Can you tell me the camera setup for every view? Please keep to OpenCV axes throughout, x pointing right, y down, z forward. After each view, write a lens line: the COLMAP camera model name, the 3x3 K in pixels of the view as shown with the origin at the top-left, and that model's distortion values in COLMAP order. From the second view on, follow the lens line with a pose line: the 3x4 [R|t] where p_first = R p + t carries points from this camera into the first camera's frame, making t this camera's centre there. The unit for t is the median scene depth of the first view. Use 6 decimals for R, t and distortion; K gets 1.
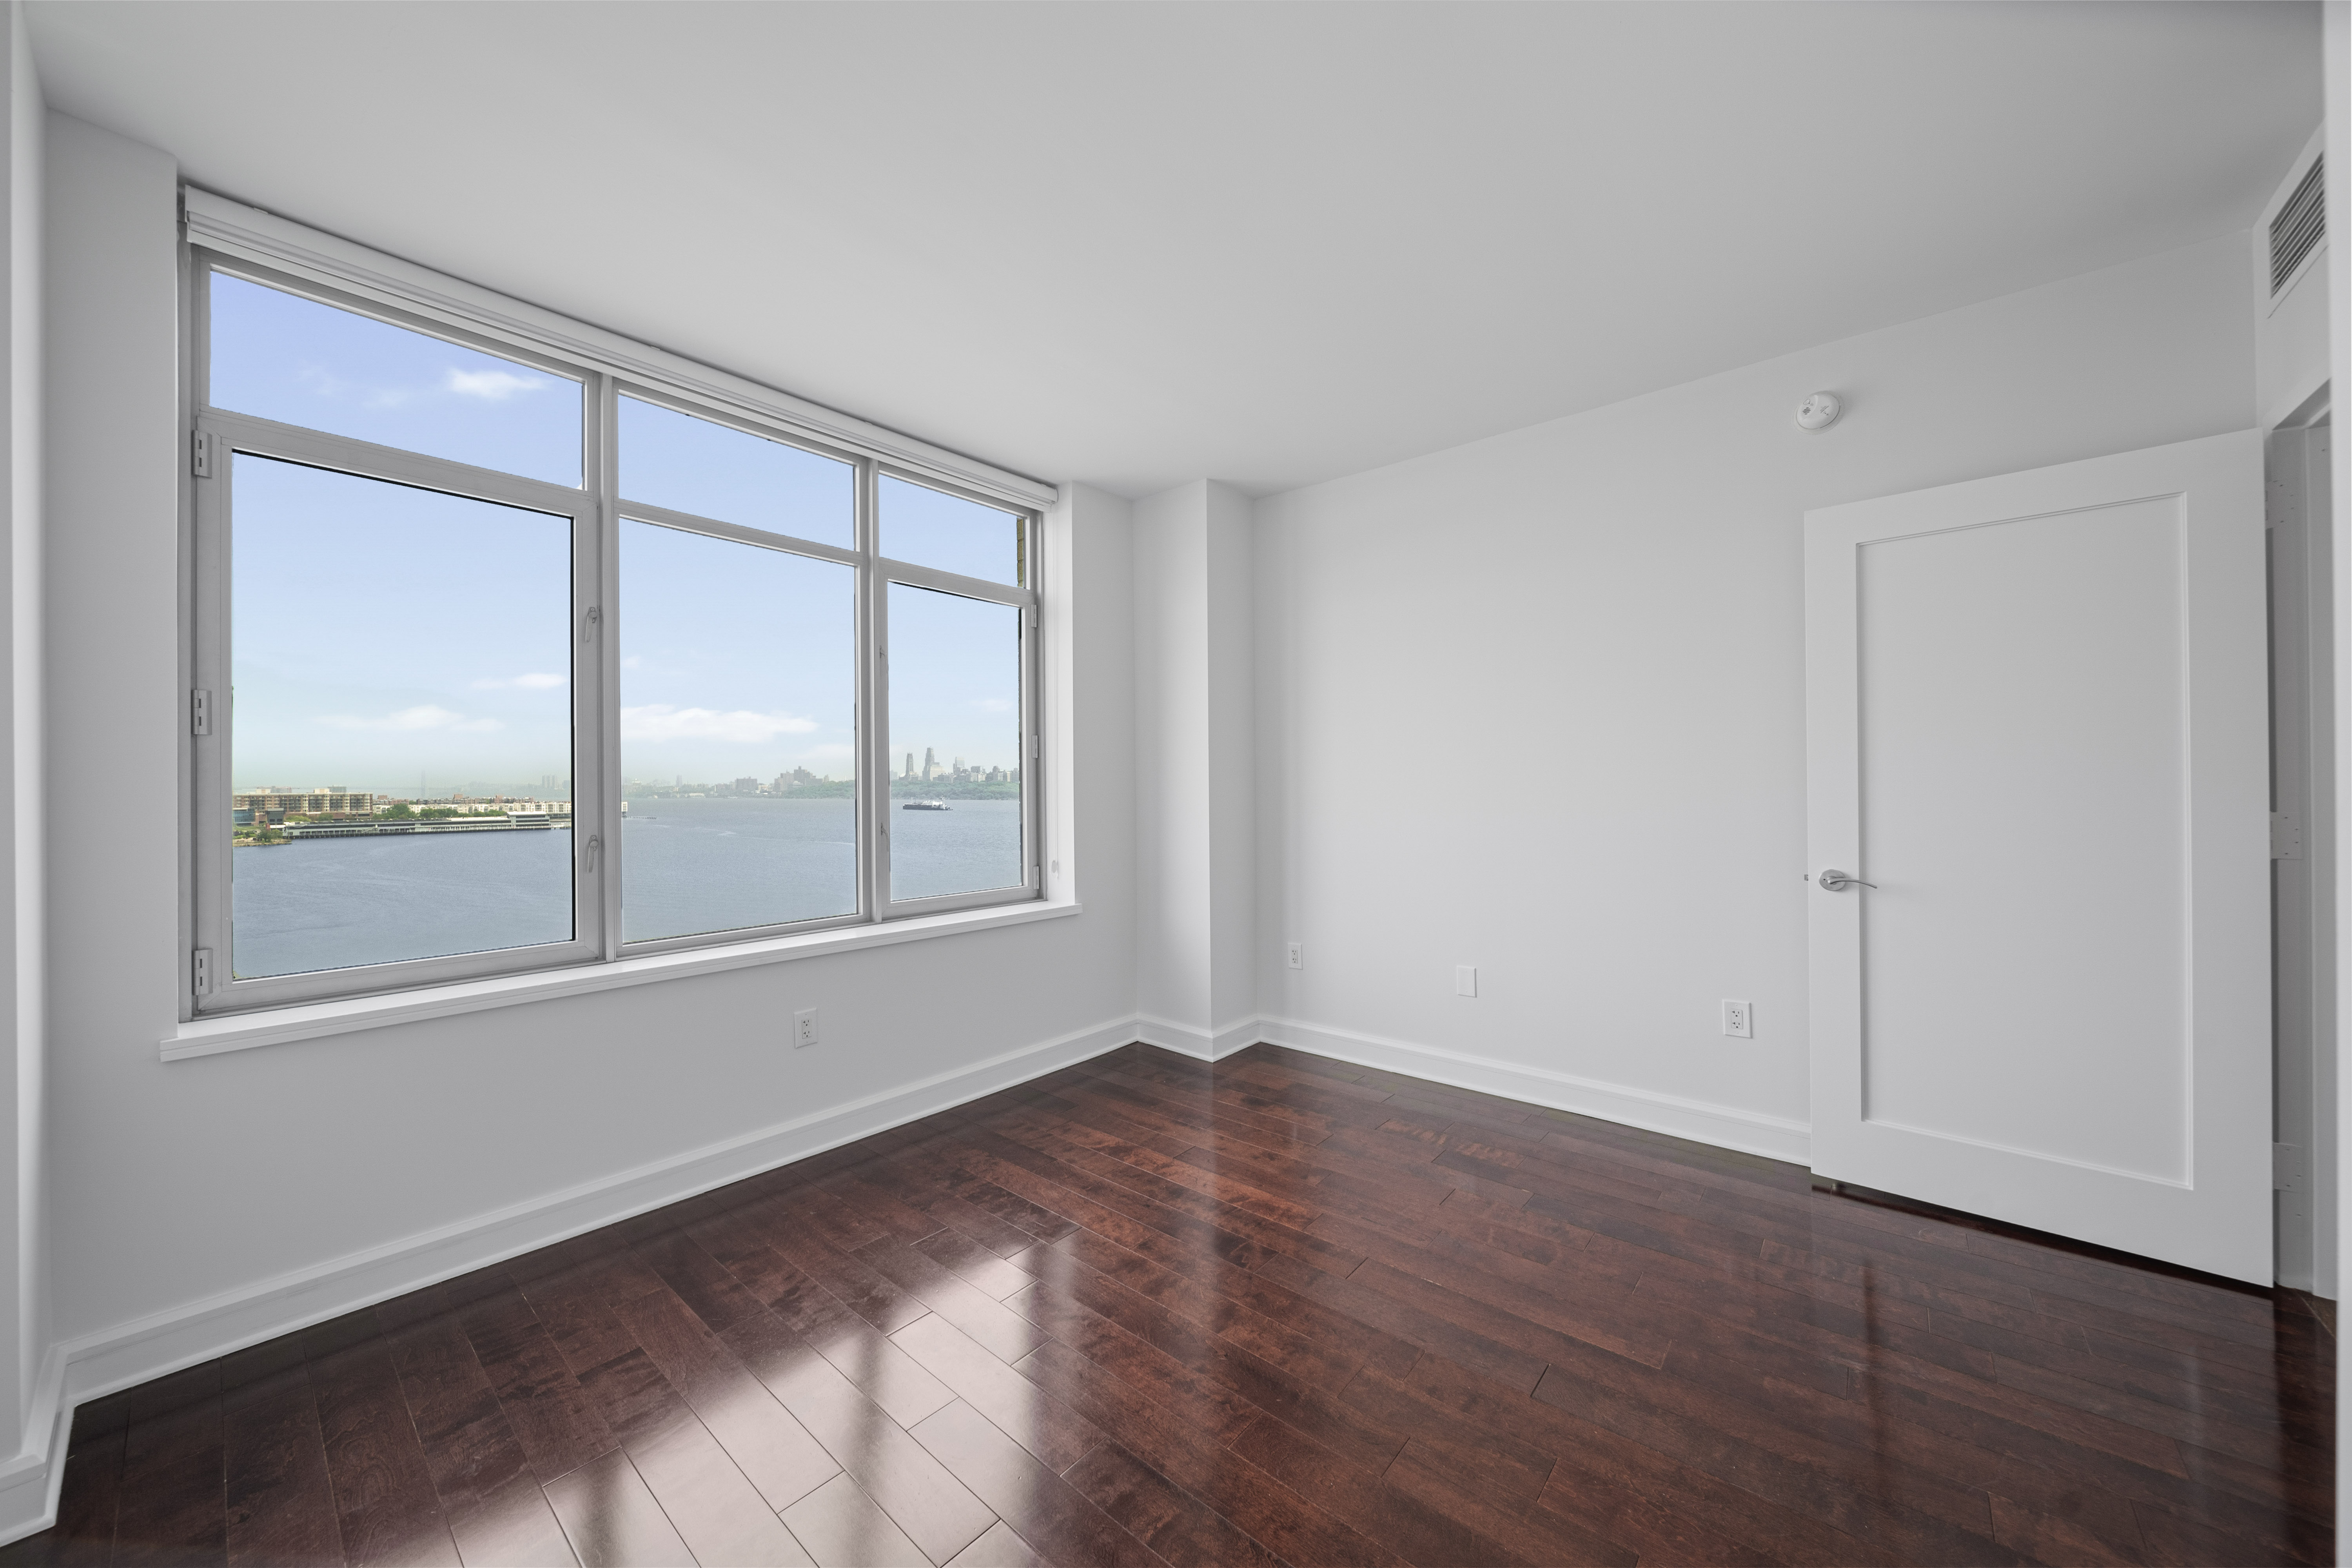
lens RADIAL K [[837.0, 0, 1169.4], [0, 837.0, 778.4], [0, 0, 1]] dist [-0.003308, -0.000157]
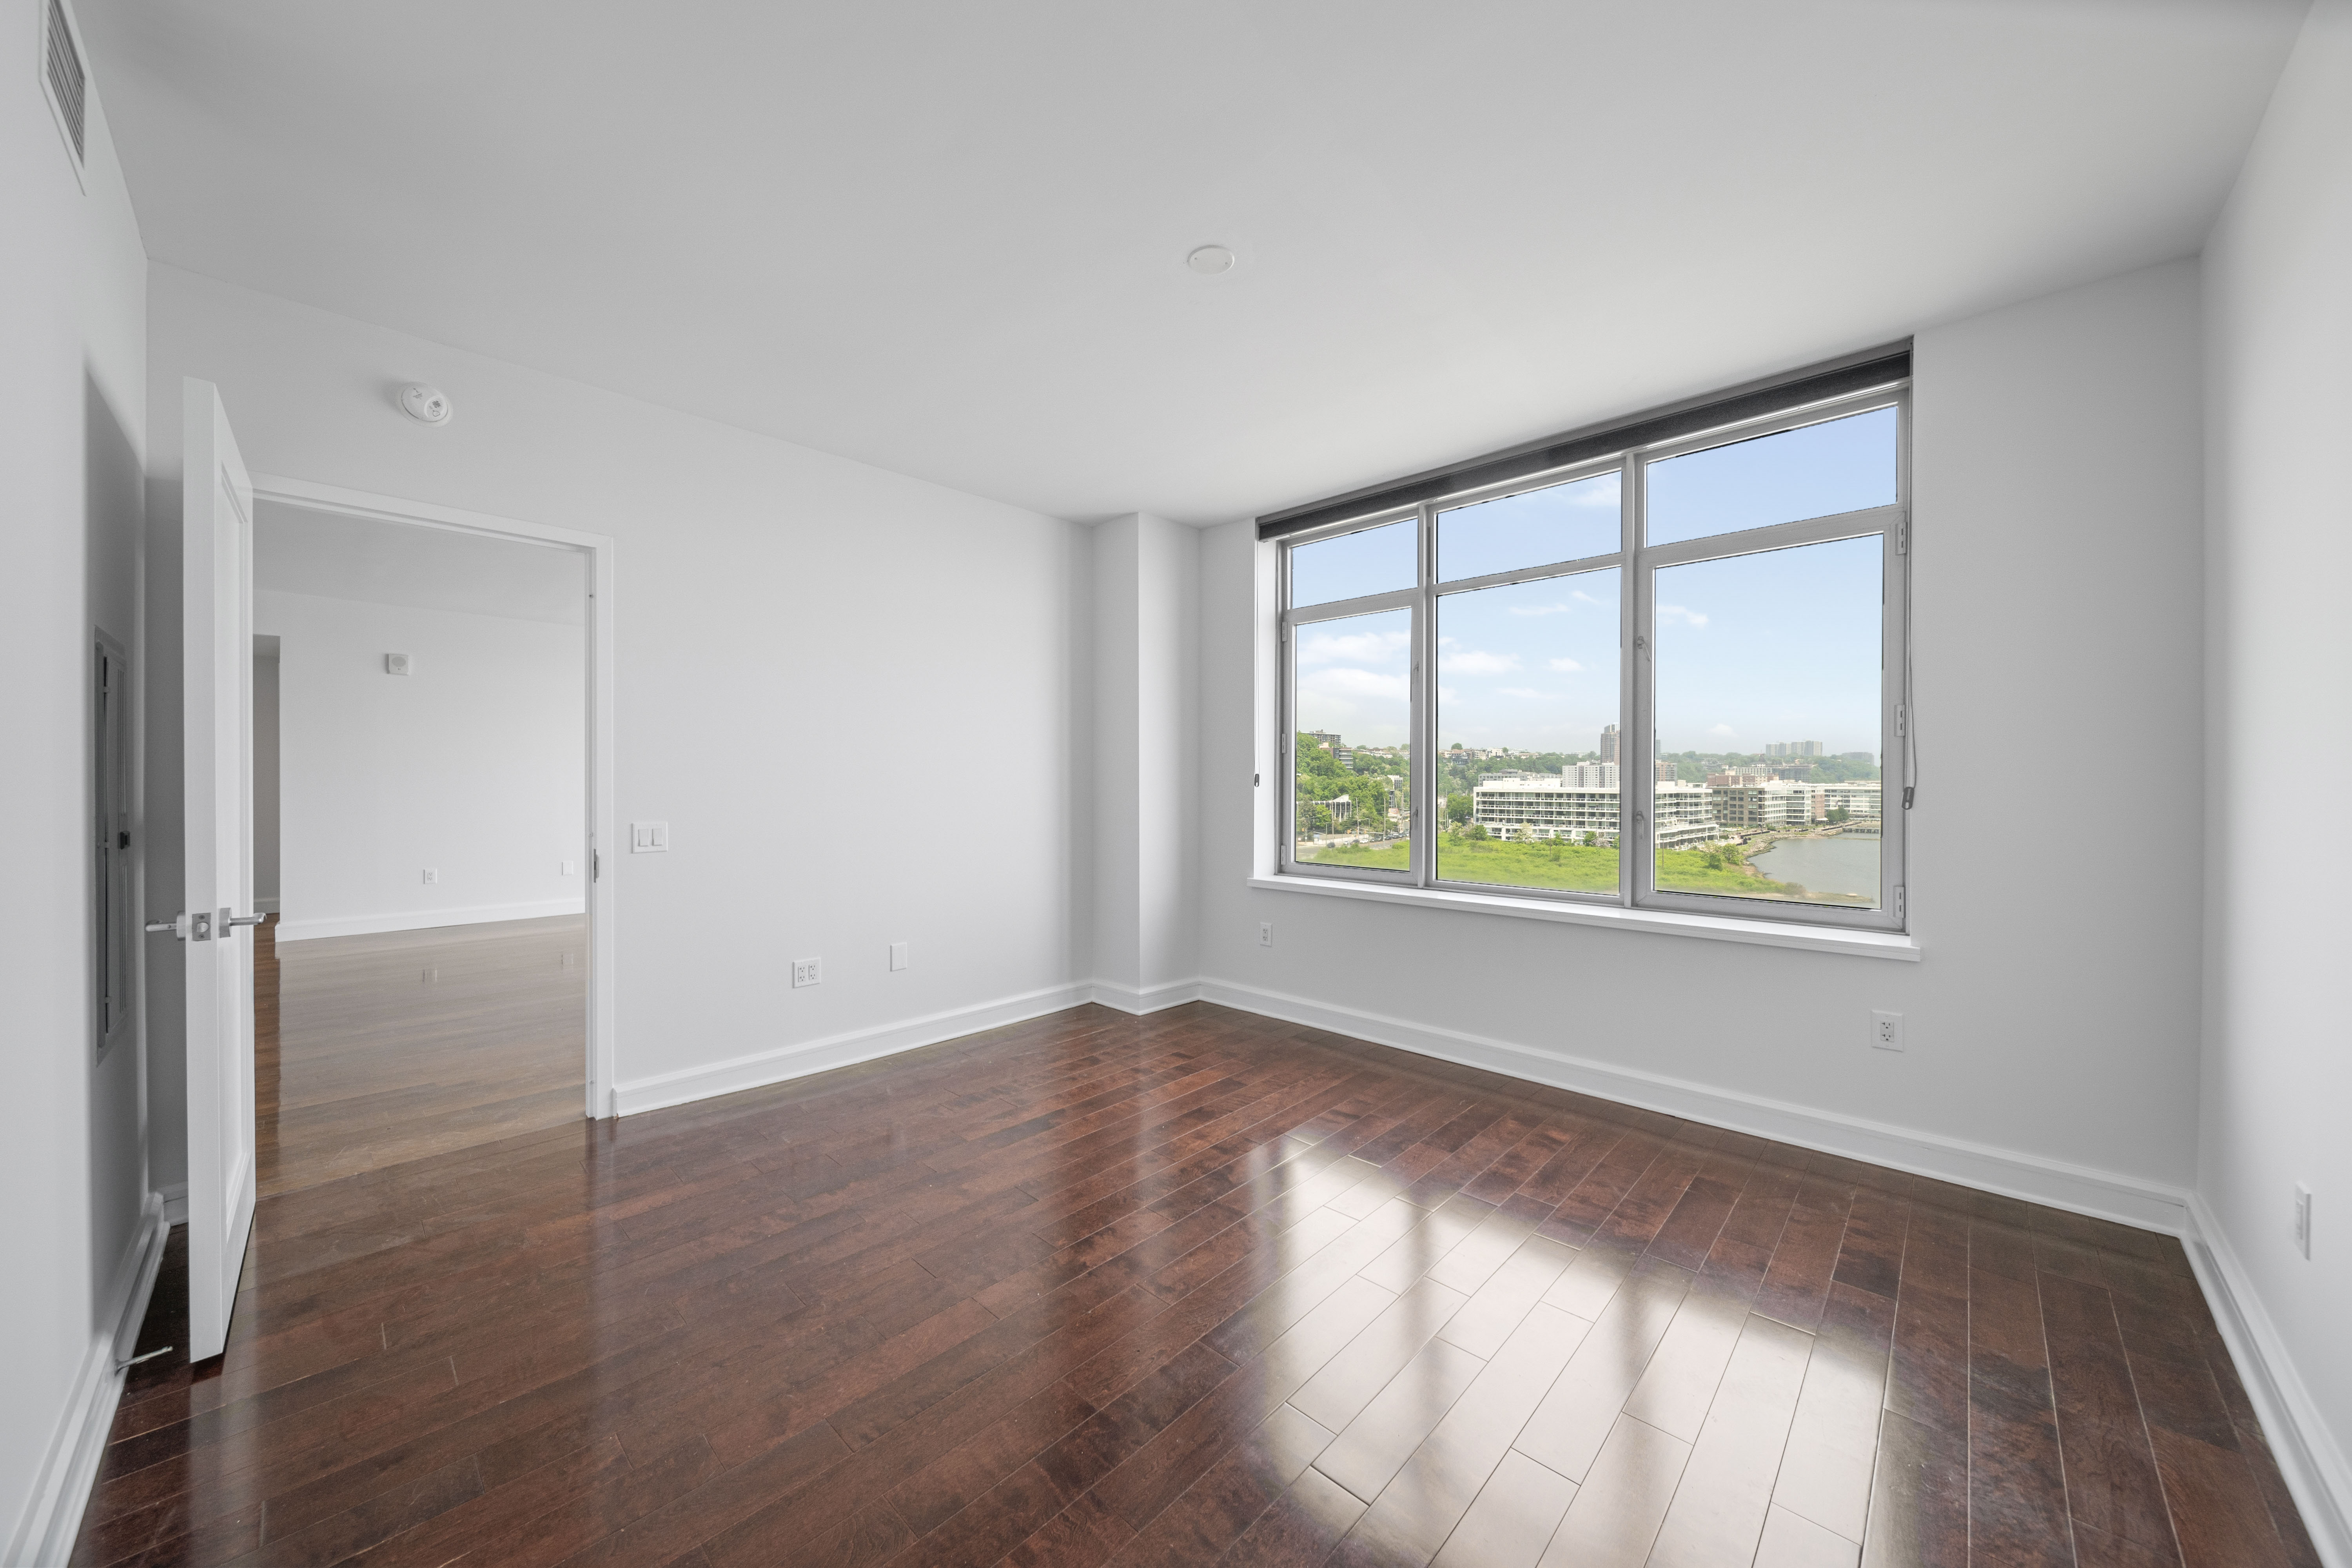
lens RADIAL K [[837.0, 0, 1151.7], [0, 837.0, 780.9], [0, 0, 1]] dist [-0.003308, -0.000157]
pose [[-0.052716, 0.011412, -0.998544, 0.715340], [0.006776, 0.999916, 0.011070, 0.000010], [0.998587, -0.006182, -0.052789, 0.463574]]
